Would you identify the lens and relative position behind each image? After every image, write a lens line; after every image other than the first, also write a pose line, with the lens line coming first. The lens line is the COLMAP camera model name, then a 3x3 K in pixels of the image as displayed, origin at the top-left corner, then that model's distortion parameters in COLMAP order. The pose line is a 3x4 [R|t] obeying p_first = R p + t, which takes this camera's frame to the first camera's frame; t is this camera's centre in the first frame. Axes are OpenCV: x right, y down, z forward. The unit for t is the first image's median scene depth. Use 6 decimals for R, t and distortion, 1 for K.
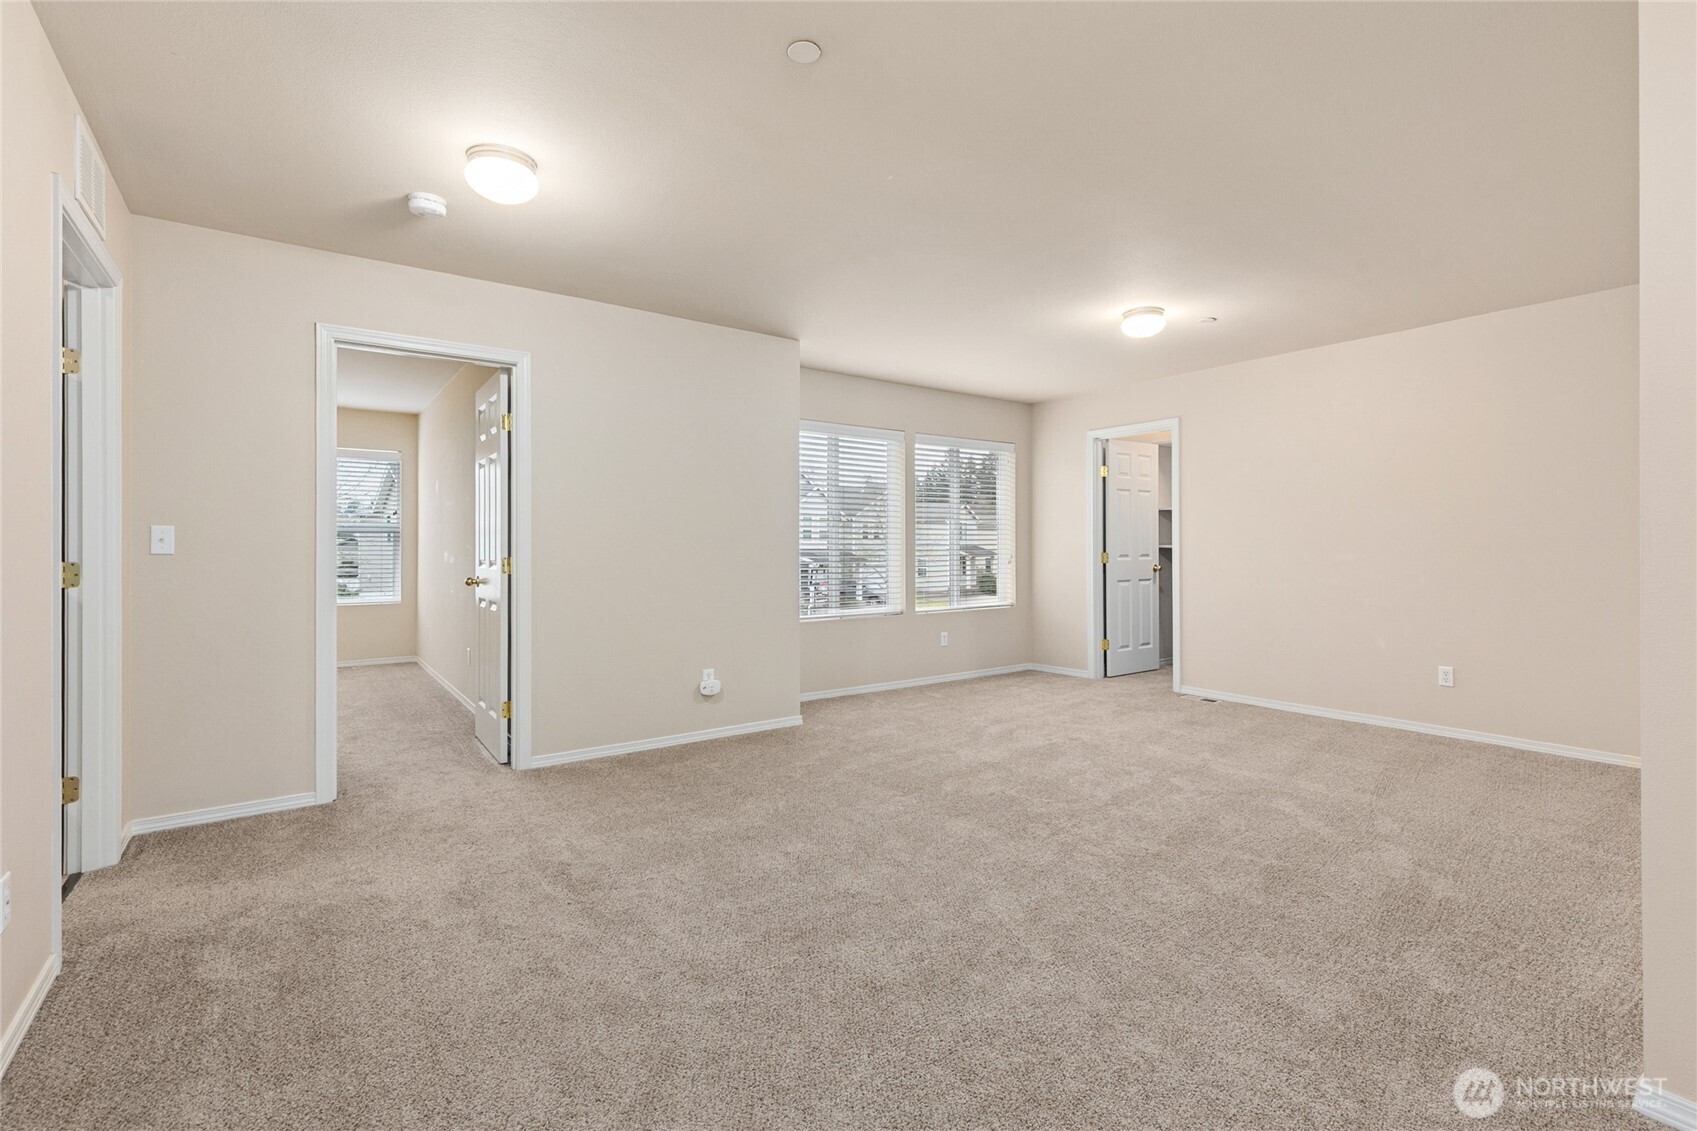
lens RADIAL K [[761.7, 0, 847.9], [0, 761.7, 554.3], [0, 0, 1]] dist [0.008184, -0.000395]
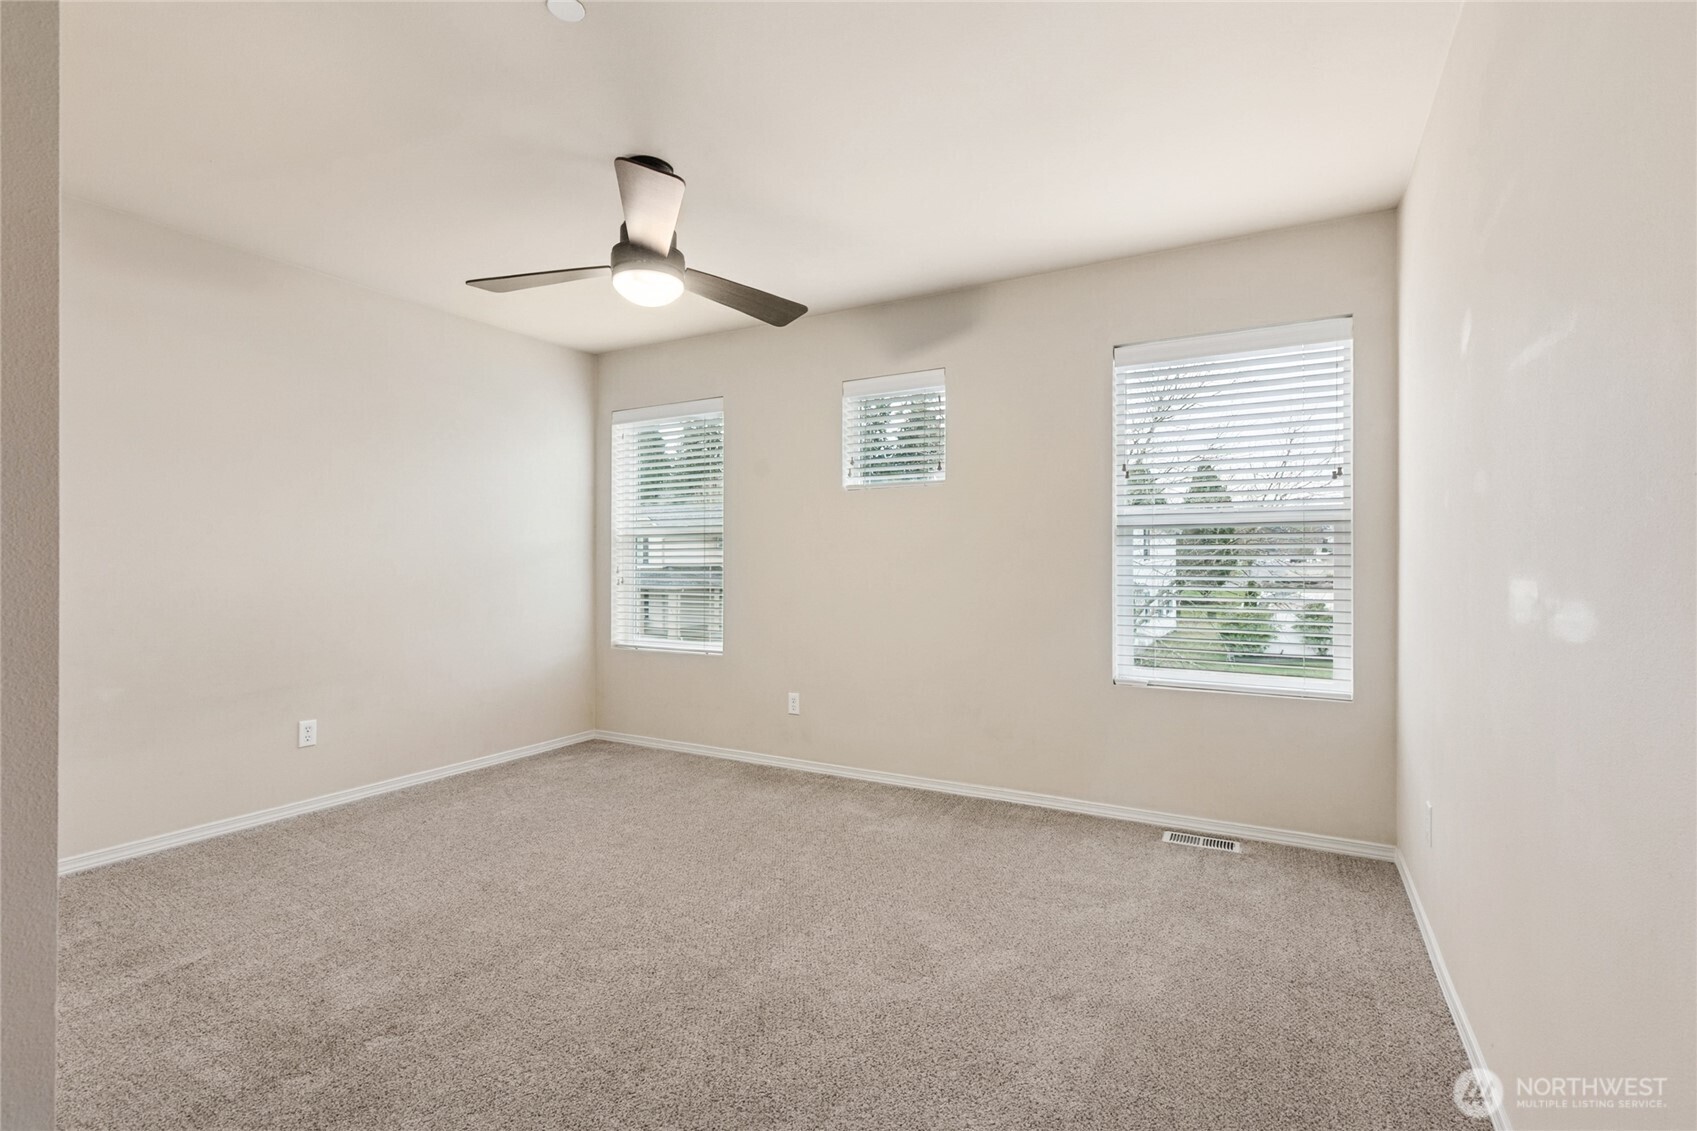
lens RADIAL K [[761.7, 0, 848.2], [0, 761.7, 569.5], [0, 0, 1]] dist [0.008184, -0.000395]
pose [[0.422613, -0.006395, -0.906287, -0.334779], [-0.005659, 0.999937, -0.009695, -0.002518], [0.906292, 0.009226, 0.422551, 0.594098]]
